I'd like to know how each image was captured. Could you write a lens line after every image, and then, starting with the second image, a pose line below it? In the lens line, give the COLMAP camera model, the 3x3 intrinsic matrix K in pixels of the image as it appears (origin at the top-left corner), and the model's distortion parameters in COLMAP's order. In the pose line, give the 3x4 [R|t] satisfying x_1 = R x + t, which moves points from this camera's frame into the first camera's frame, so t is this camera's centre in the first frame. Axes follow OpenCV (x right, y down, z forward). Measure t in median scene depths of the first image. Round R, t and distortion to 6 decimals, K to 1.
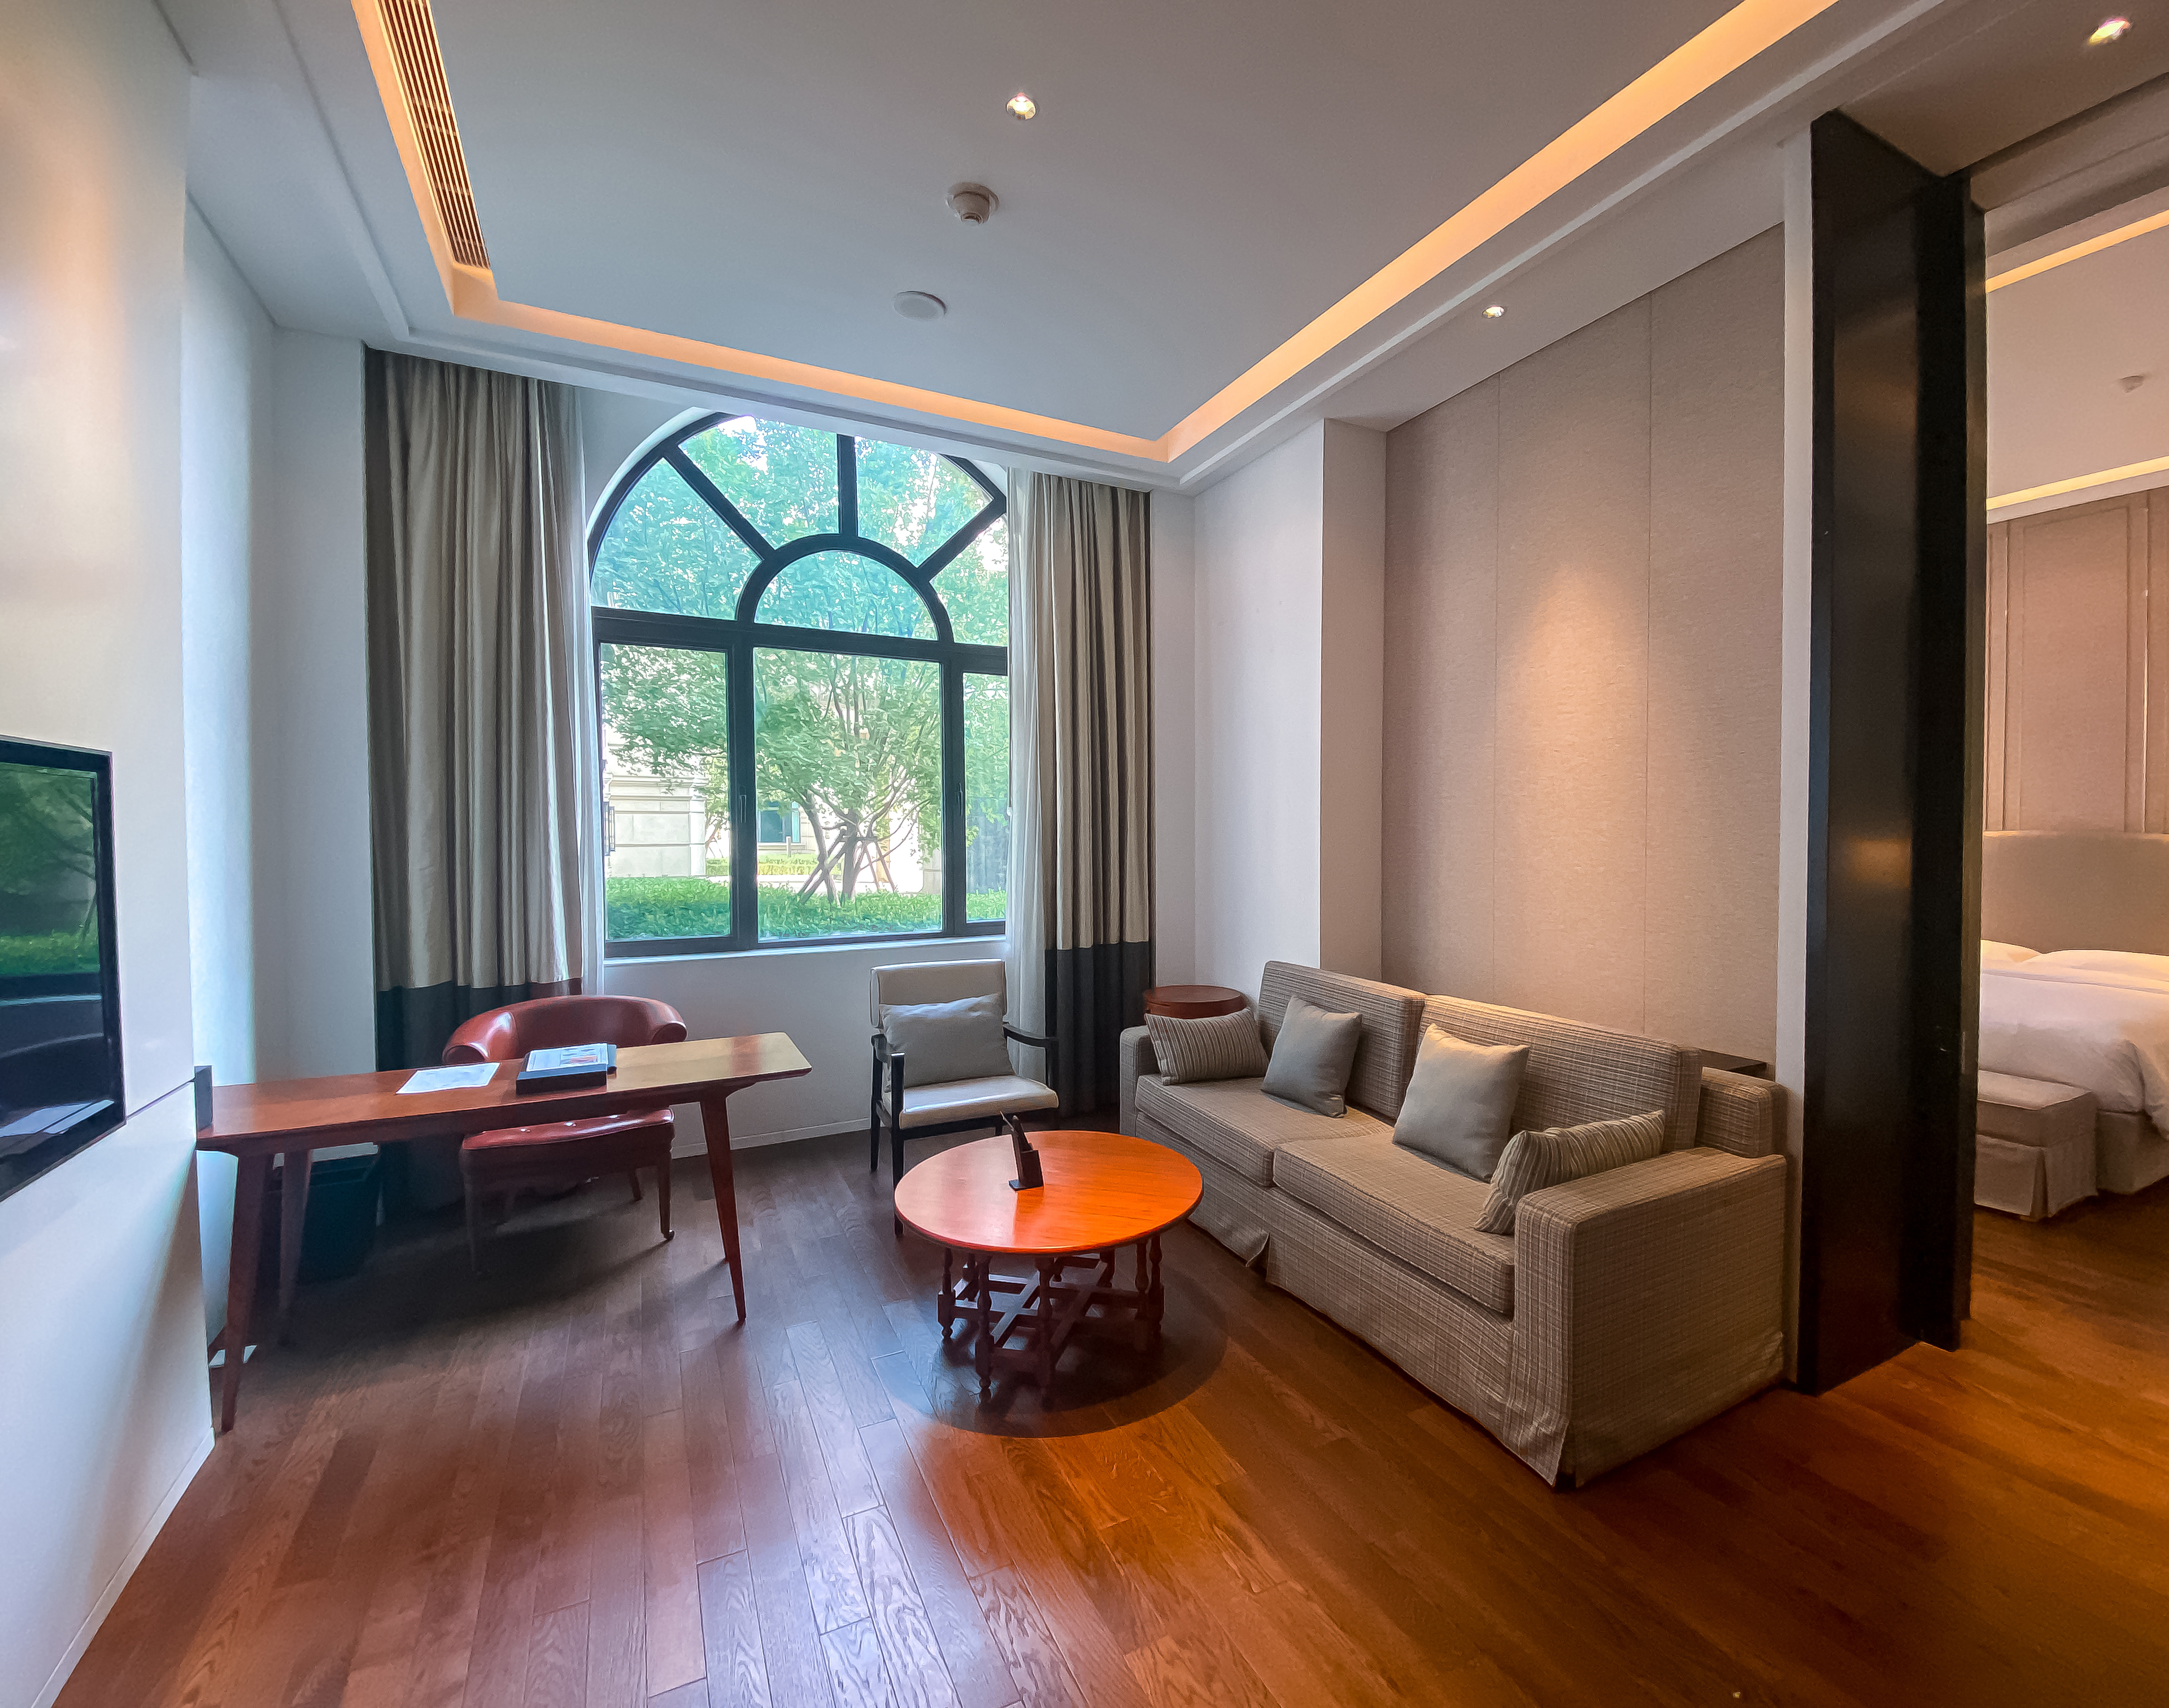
lens RADIAL K [[919.4, 0, 1084.5], [0, 919.4, 854.0], [0, 0, 1]] dist [0.000130, 0.000004]
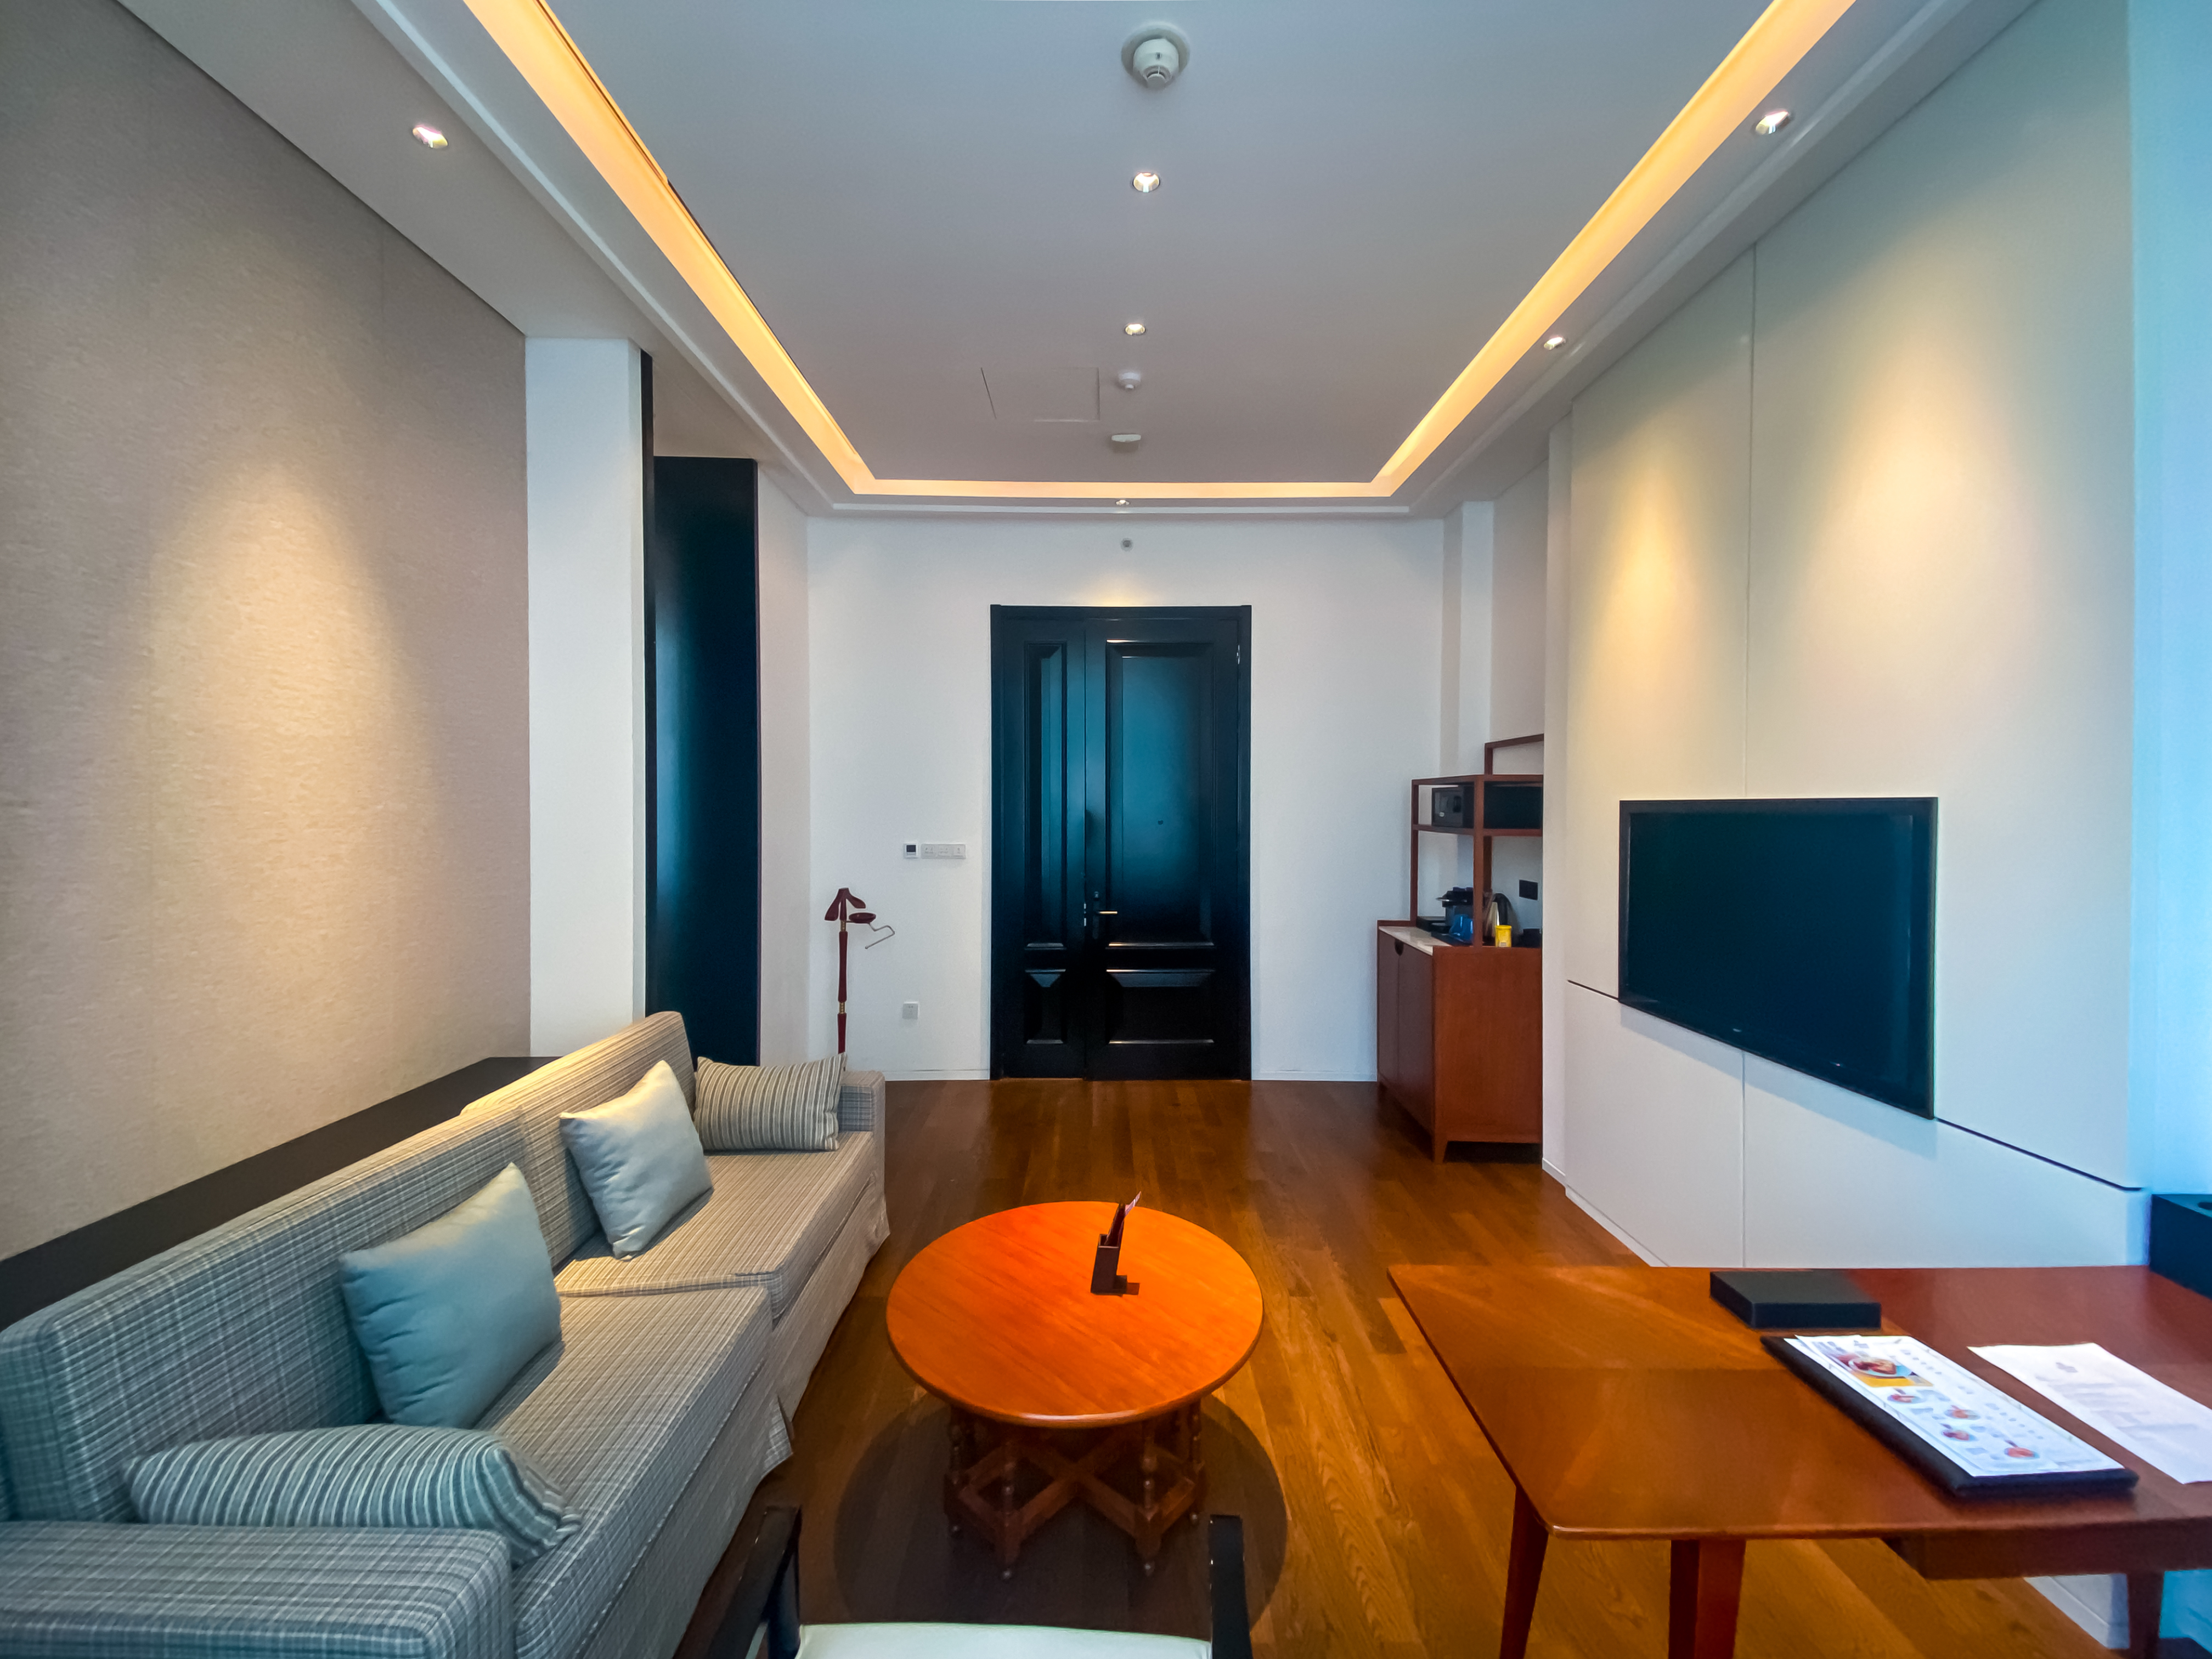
lens RADIAL K [[896.2, 0, 1106.0], [0, 896.2, 829.5], [0, 0, 1]] dist [-0.000064, -0.000013]
pose [[-0.894410, -0.009926, 0.447138, -0.333923], [0.013935, 0.998650, 0.050042, -0.075990], [-0.447031, 0.050989, -0.893064, 1.377278]]
